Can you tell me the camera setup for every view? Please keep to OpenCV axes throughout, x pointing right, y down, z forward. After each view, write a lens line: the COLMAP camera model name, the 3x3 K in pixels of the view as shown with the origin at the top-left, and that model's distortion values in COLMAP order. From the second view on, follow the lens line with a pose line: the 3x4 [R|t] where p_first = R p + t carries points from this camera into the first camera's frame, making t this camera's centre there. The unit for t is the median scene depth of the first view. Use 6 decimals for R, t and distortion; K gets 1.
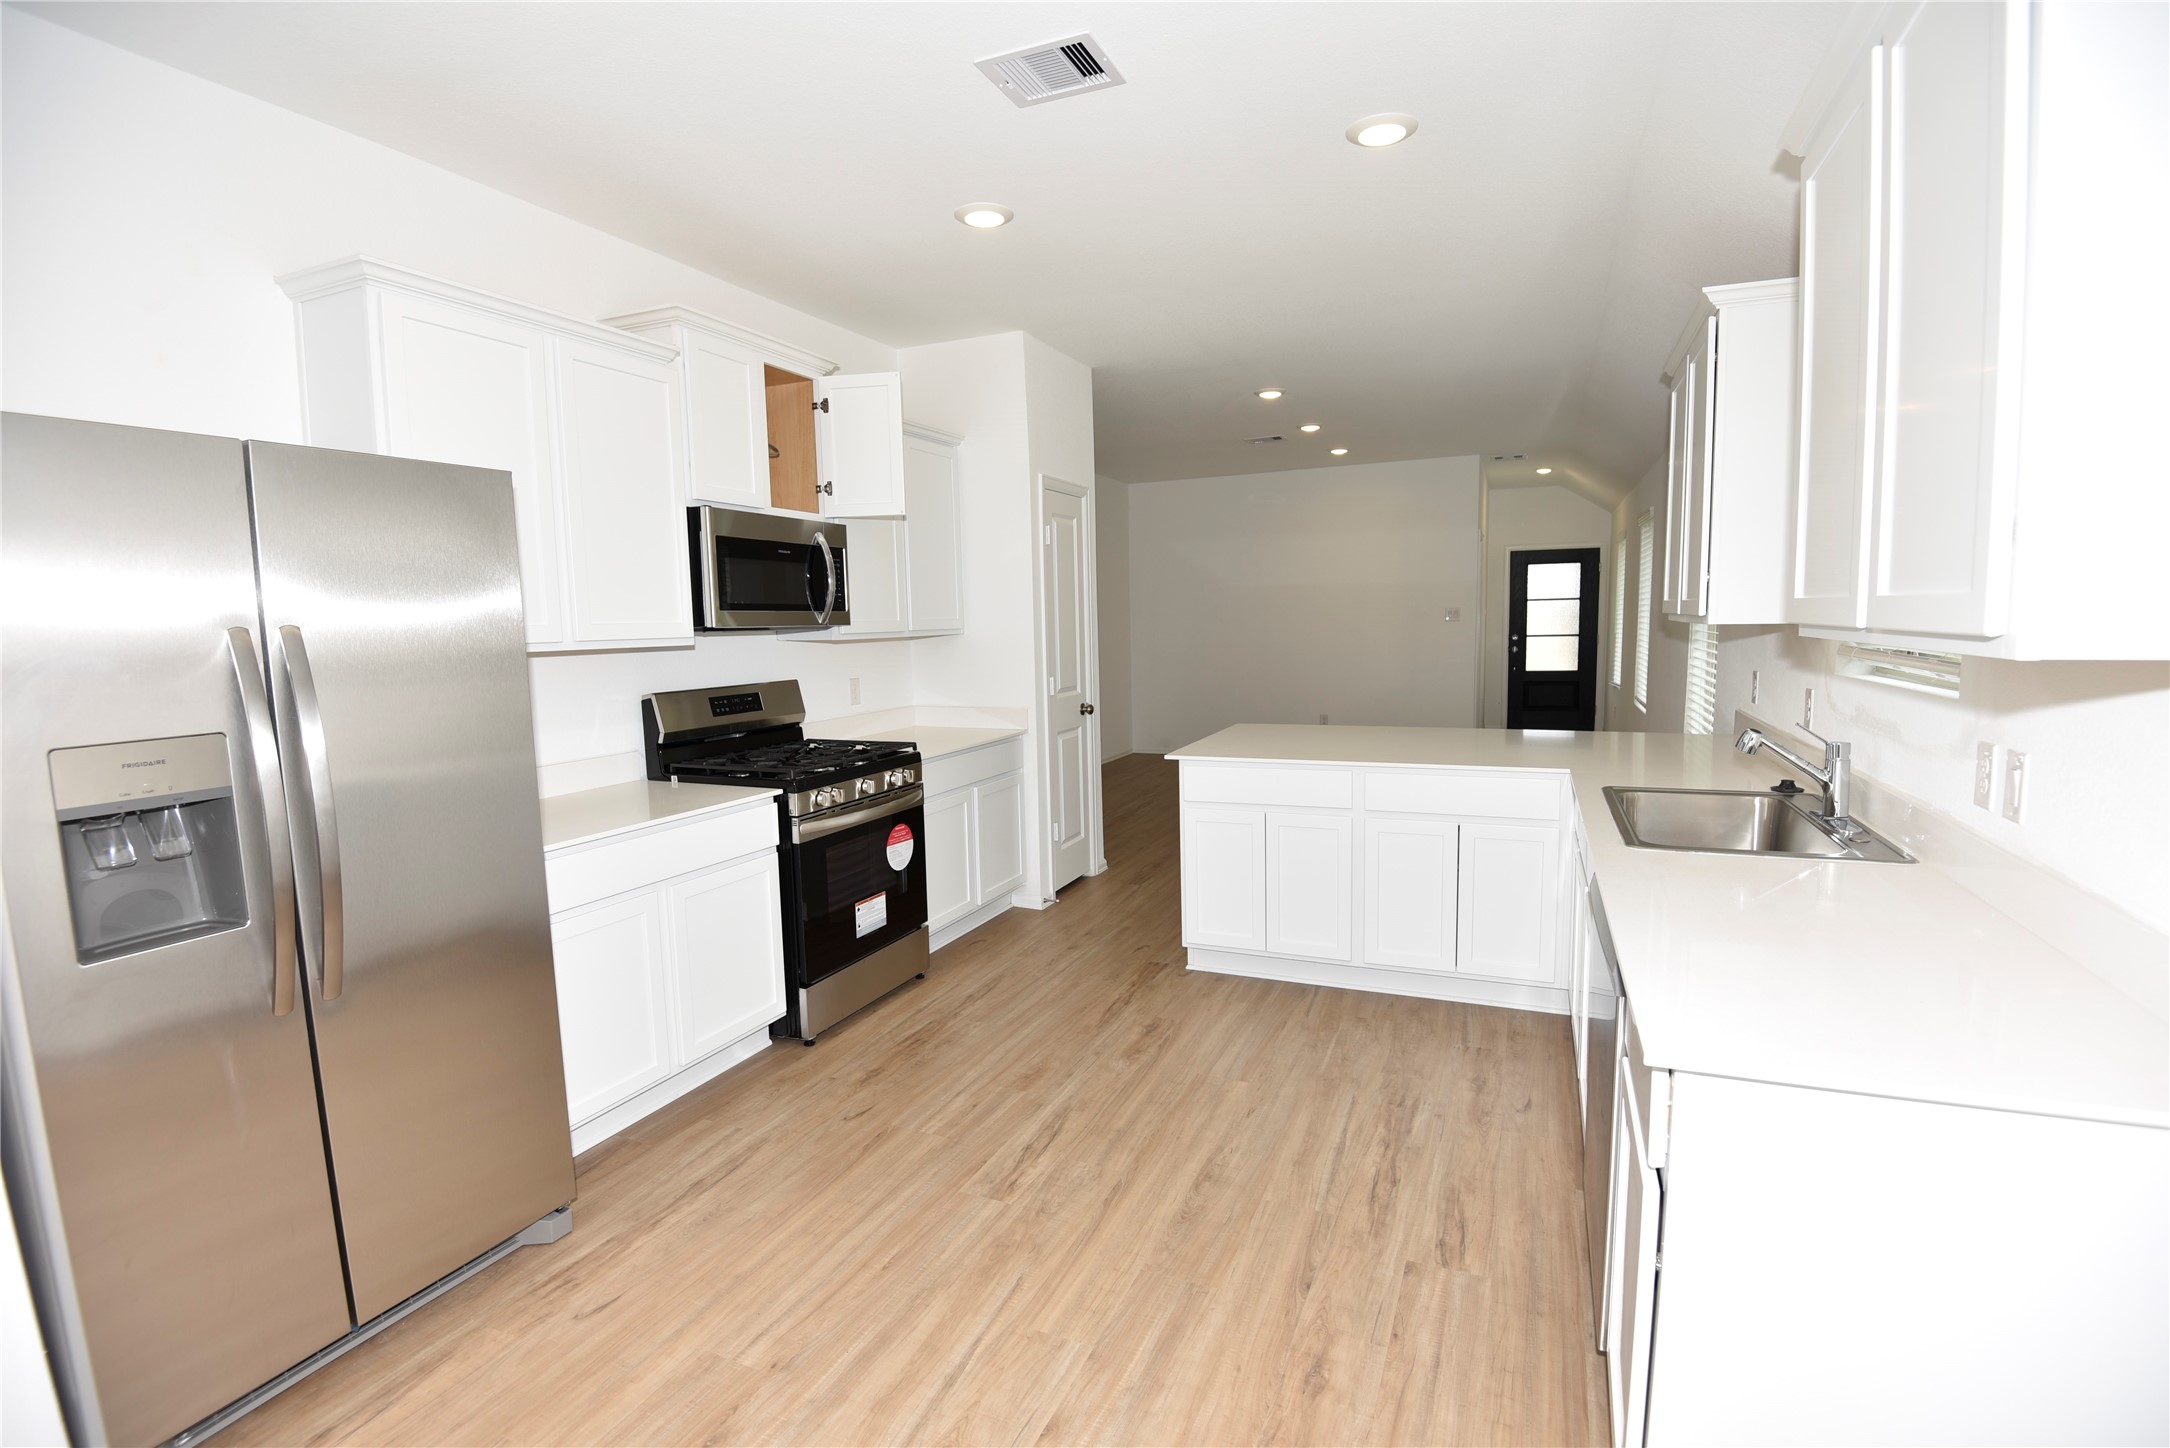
lens RADIAL K [[999.0, 0, 1088.5], [0, 999.0, 734.8], [0, 0, 1]] dist [-0.035069, -0.007596]
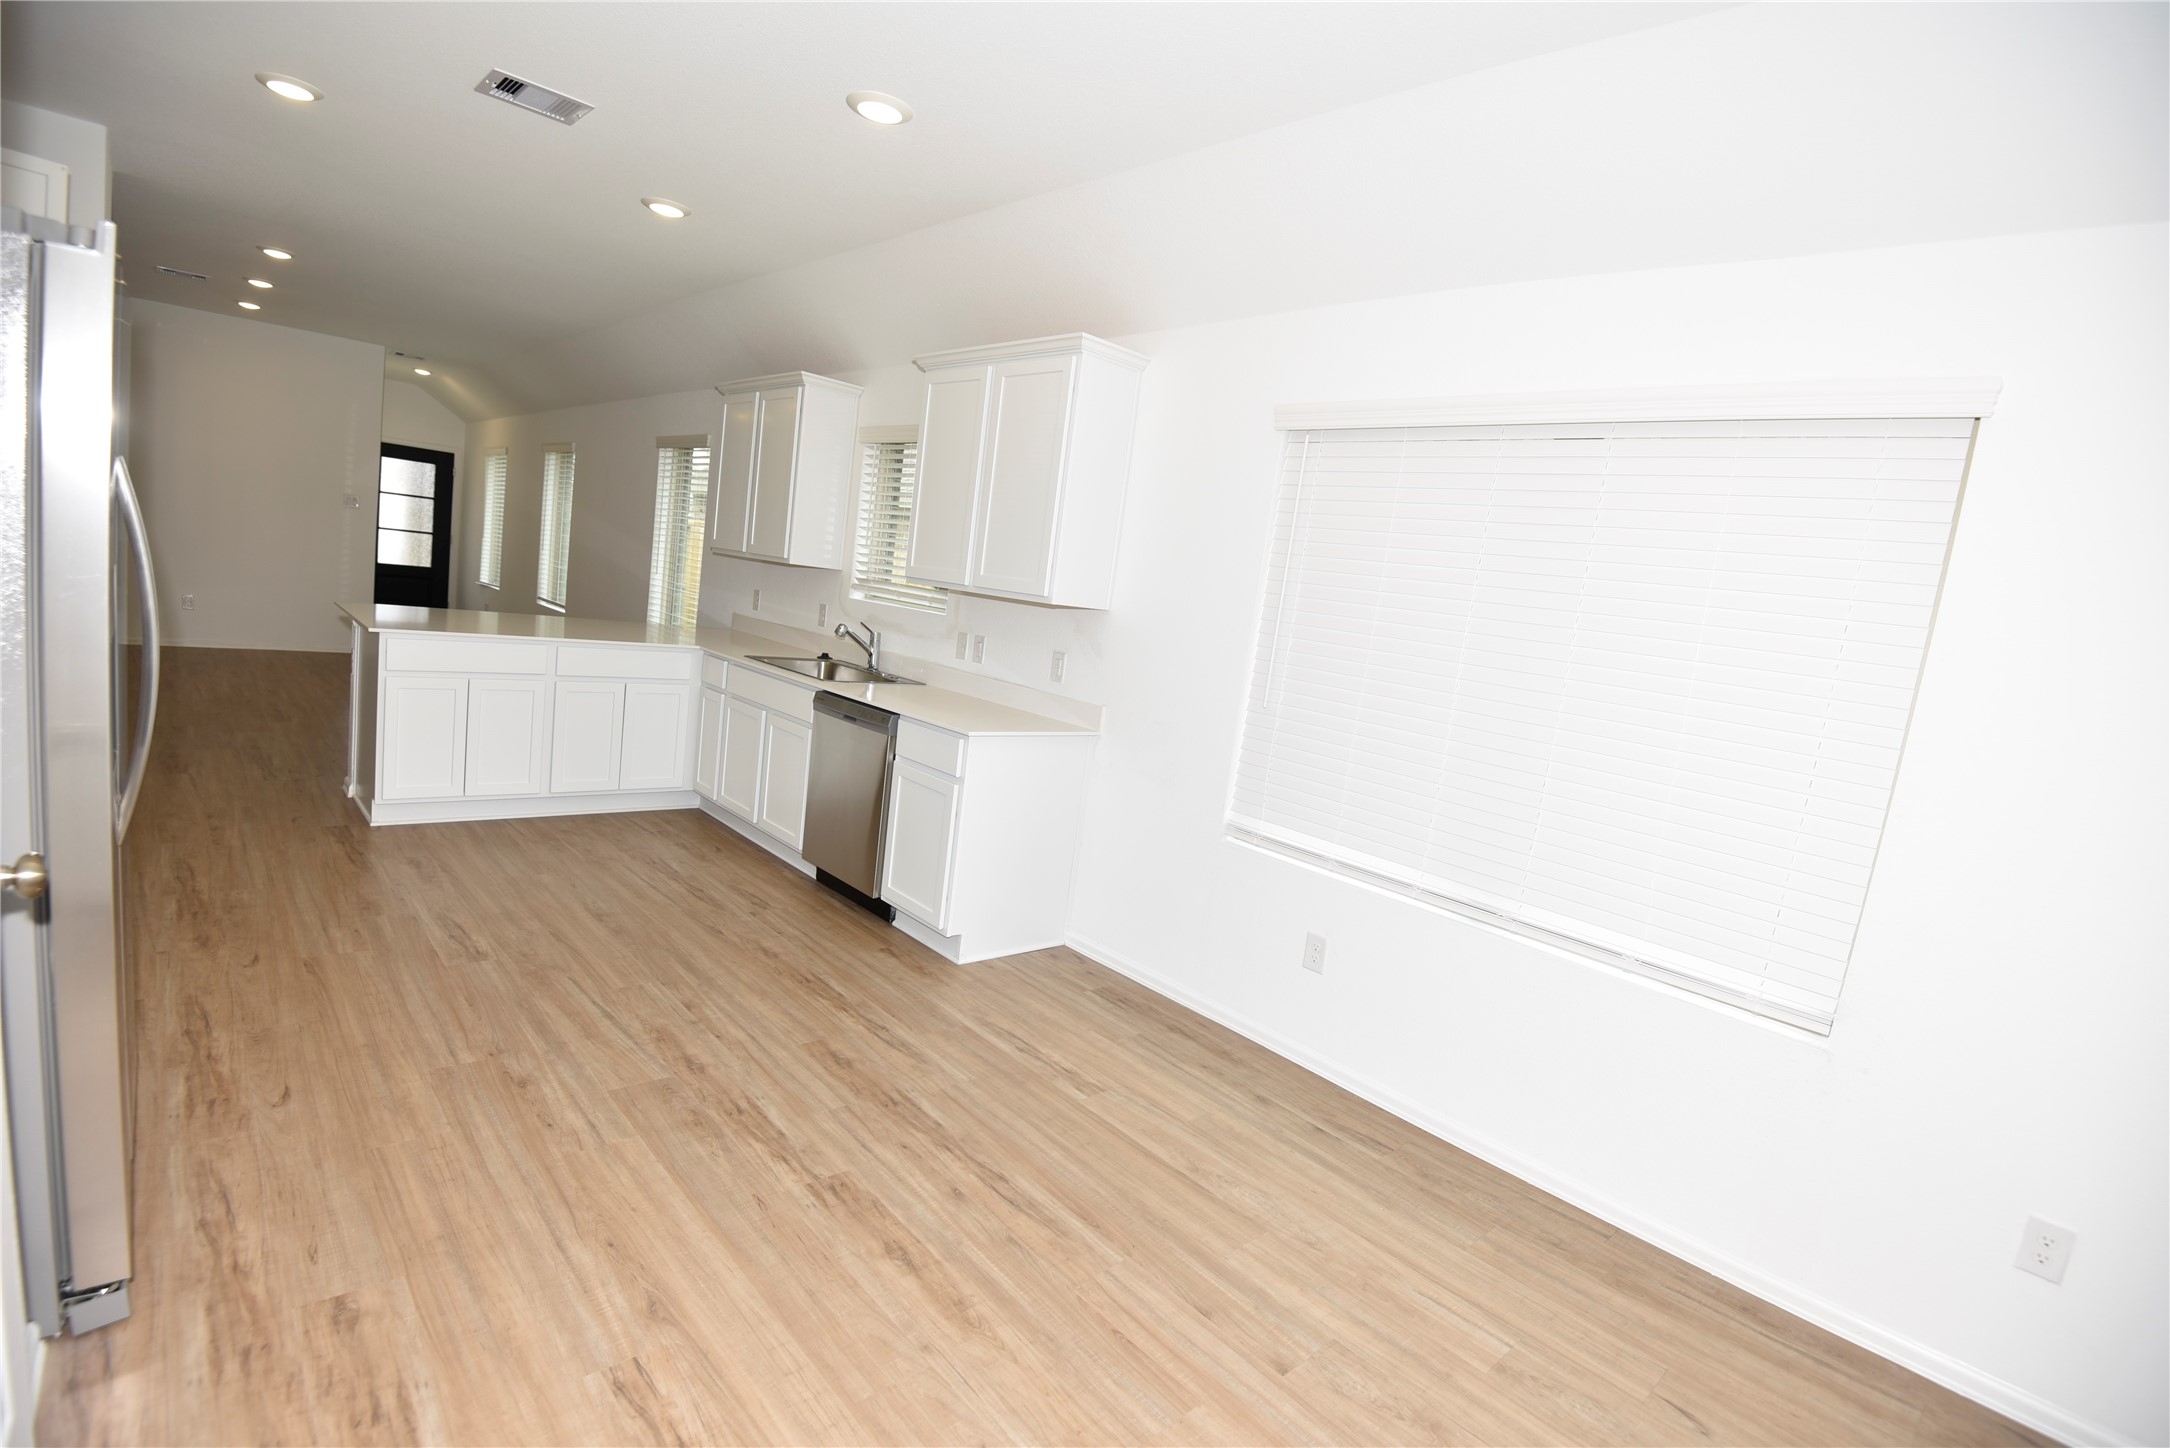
lens RADIAL K [[999.0, 0, 1088.7], [0, 999.0, 724.1], [0, 0, 1]] dist [-0.035069, -0.007596]
pose [[0.385985, -0.049037, 0.921201, -0.857610], [-0.030773, 0.997346, 0.065984, 0.041501], [-0.921992, -0.053817, 0.383452, -0.196317]]
